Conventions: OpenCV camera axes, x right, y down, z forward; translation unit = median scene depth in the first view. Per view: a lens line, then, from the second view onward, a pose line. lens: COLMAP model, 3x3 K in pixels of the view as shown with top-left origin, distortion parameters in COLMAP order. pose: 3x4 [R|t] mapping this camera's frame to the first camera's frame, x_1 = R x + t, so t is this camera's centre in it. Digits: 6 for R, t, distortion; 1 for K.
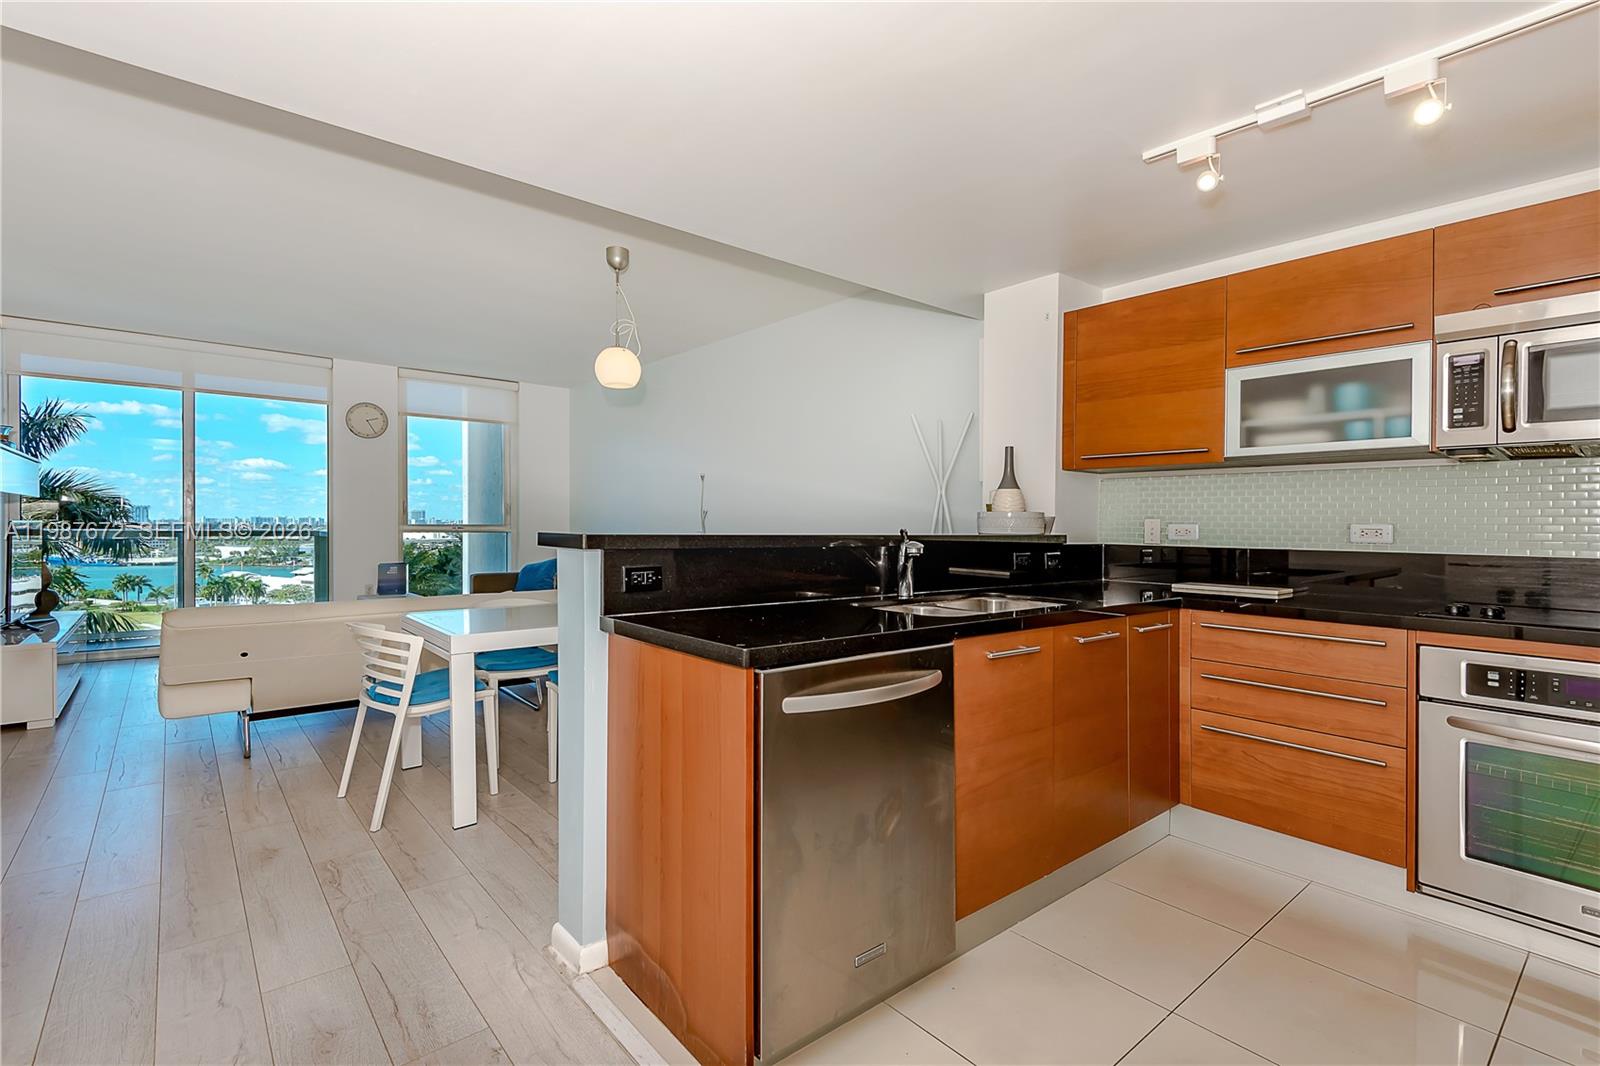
lens RADIAL K [[740.1, 0, 800.0], [0, 740.1, 520.3], [0, 0, 1]] dist [0.017354, -0.007577]
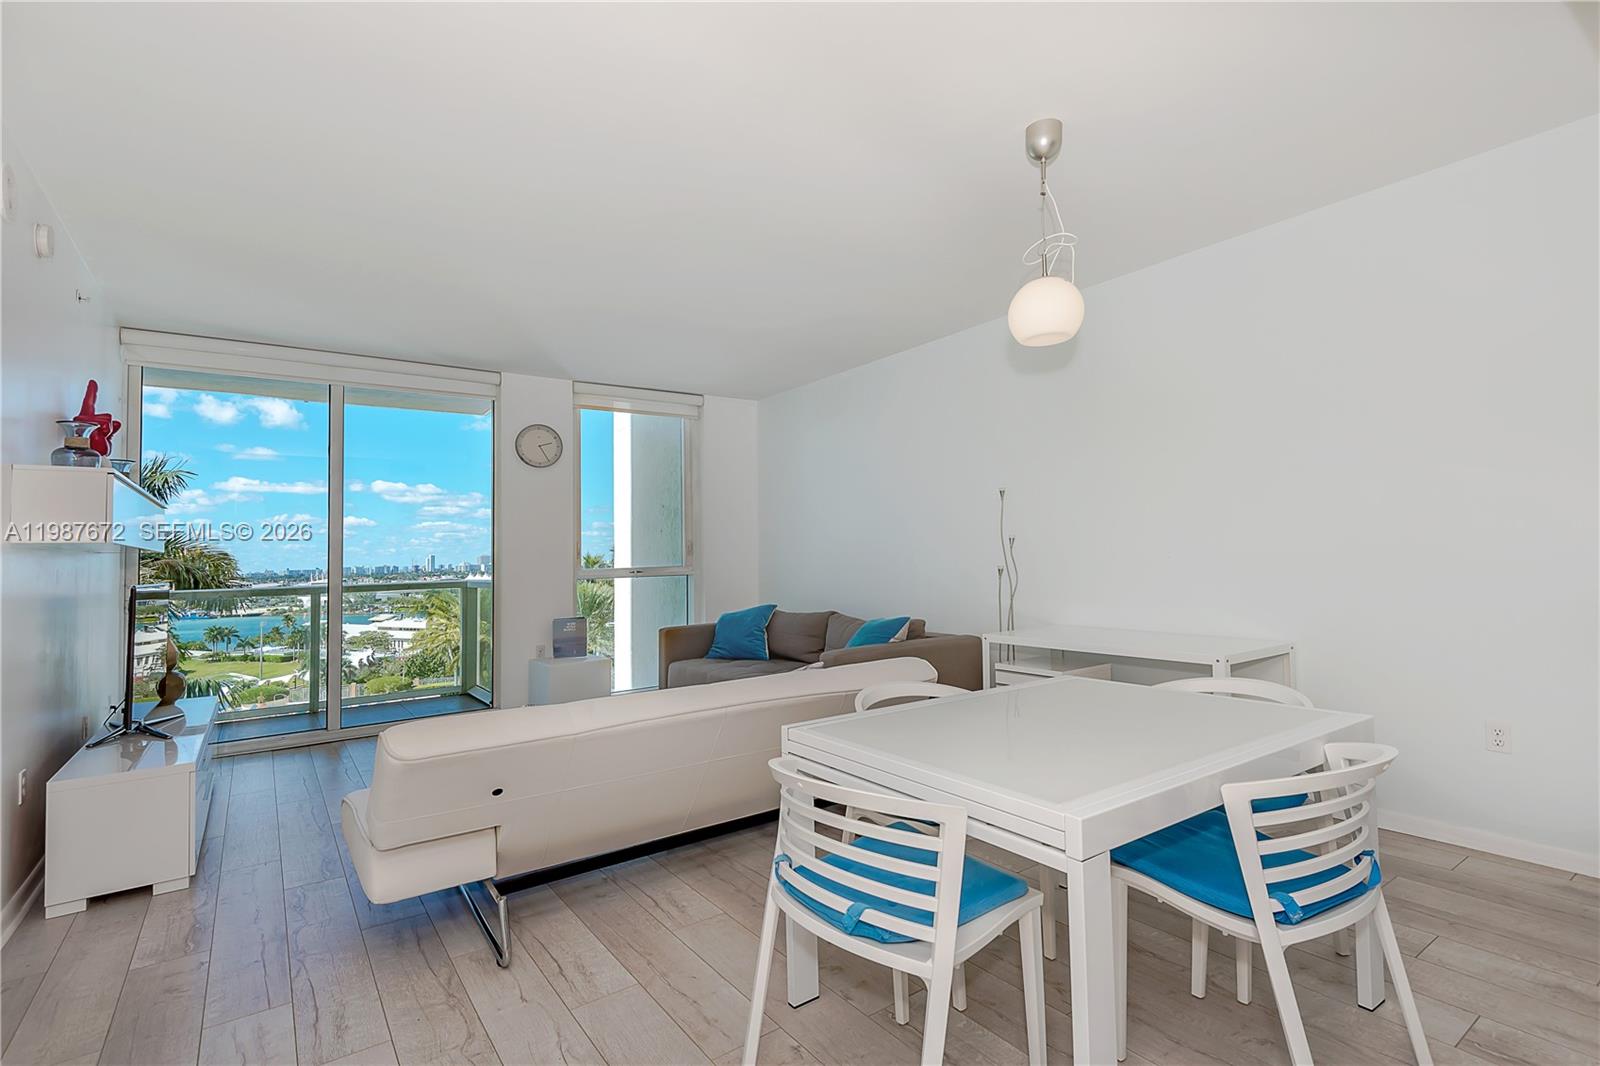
lens RADIAL K [[740.1, 0, 787.1], [0, 740.1, 525.5], [0, 0, 1]] dist [0.017354, -0.007577]
pose [[0.995931, -0.044032, -0.078625, -0.221320], [0.041382, 0.998530, -0.035018, -0.003748], [0.080052, 0.031622, 0.996289, 0.180457]]
